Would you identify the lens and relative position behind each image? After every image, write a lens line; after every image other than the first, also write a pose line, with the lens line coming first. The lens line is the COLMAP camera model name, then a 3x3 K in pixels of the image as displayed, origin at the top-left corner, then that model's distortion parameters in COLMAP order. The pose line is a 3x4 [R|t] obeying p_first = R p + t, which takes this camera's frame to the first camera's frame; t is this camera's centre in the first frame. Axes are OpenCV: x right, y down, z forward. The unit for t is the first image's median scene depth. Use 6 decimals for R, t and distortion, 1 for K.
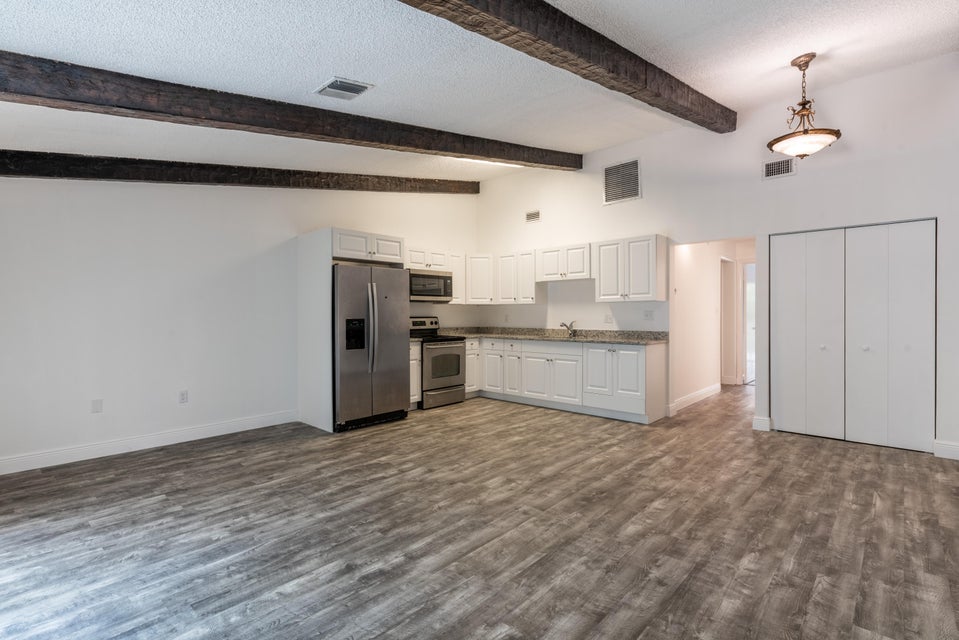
lens RADIAL K [[462.6, 0, 447.8], [0, 462.6, 318.4], [0, 0, 1]] dist [0.016087, -0.007481]
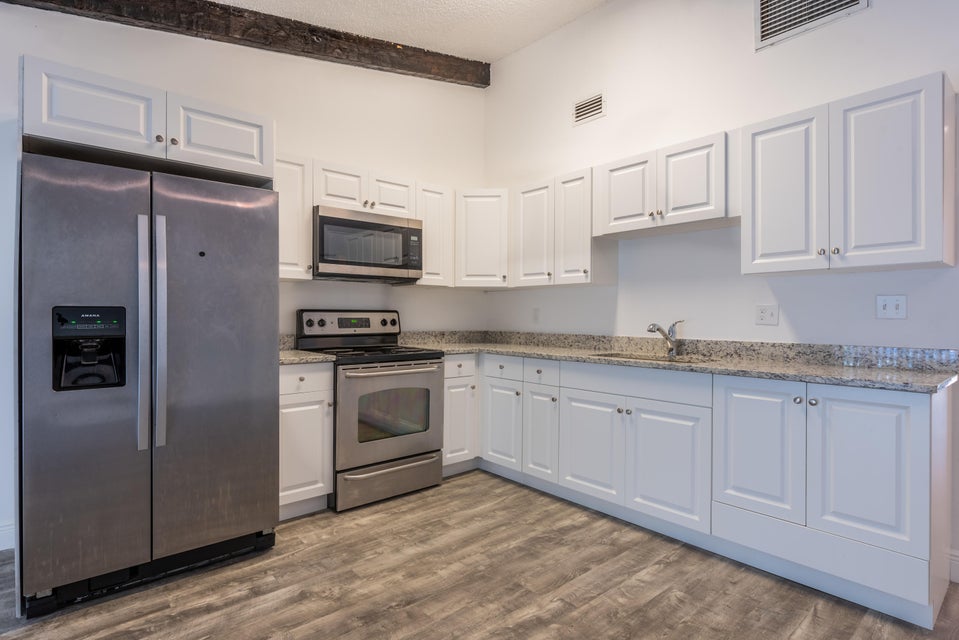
lens RADIAL K [[497.1, 0, 454.5], [0, 497.1, 316.9], [0, 0, 1]] dist [0.002846, -0.000028]
pose [[0.995884, 0.008801, -0.090206, 0.159605], [-0.009441, 0.999933, -0.006672, 0.011998], [0.090141, 0.007496, 0.995901, 0.805367]]
